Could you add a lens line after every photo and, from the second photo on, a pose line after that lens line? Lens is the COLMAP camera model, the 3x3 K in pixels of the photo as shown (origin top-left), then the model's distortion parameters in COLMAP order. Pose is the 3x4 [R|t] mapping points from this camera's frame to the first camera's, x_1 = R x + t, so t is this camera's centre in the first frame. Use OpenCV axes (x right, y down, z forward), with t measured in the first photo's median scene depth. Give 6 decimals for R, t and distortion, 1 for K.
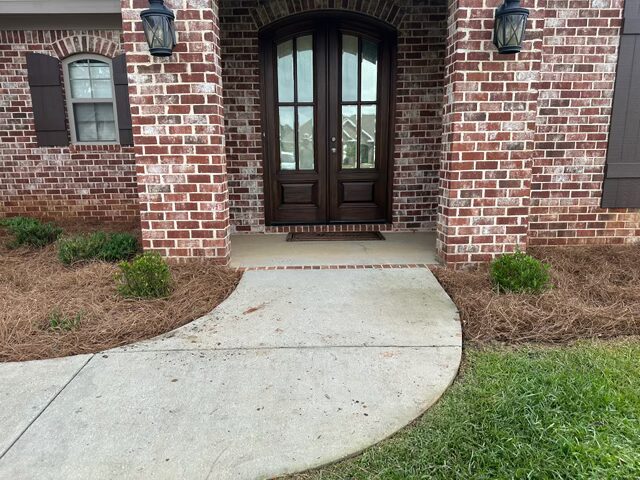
lens RADIAL K [[451.0, 0, 315.5], [0, 451.0, 242.6], [0, 0, 1]] dist [0.033368, -0.043613]
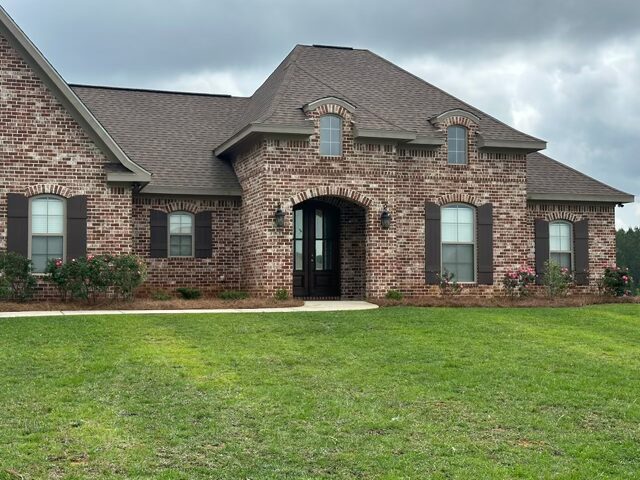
lens RADIAL K [[956.2, 0, 313.5], [0, 956.2, 237.7], [0, 0, 1]] dist [0.297481, 0.000000]
pose [[0.960470, 0.021442, 0.277557, -1.684301], [0.051170, 0.966443, -0.251732, 1.143991], [-0.273640, 0.255984, 0.927143, -4.442442]]
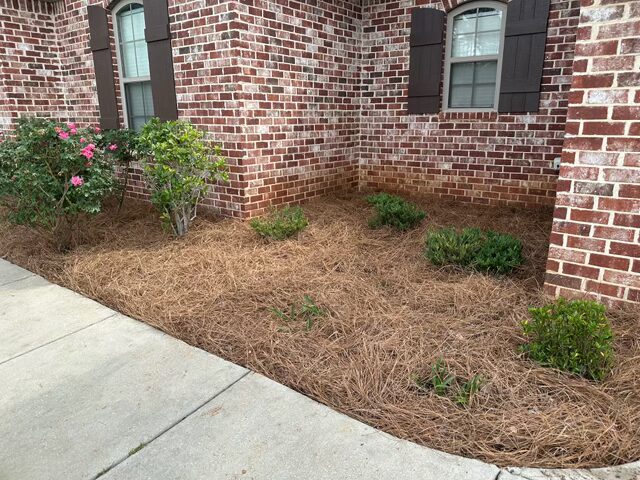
lens RADIAL K [[451.0, 0, 318.0], [0, 451.0, 239.1], [0, 0, 1]] dist [0.033368, -0.043613]
pose [[0.780268, 0.173750, -0.600826, -0.242899], [-0.128771, 0.984685, 0.117526, -0.071718], [0.612045, -0.014333, 0.790693, 0.240801]]
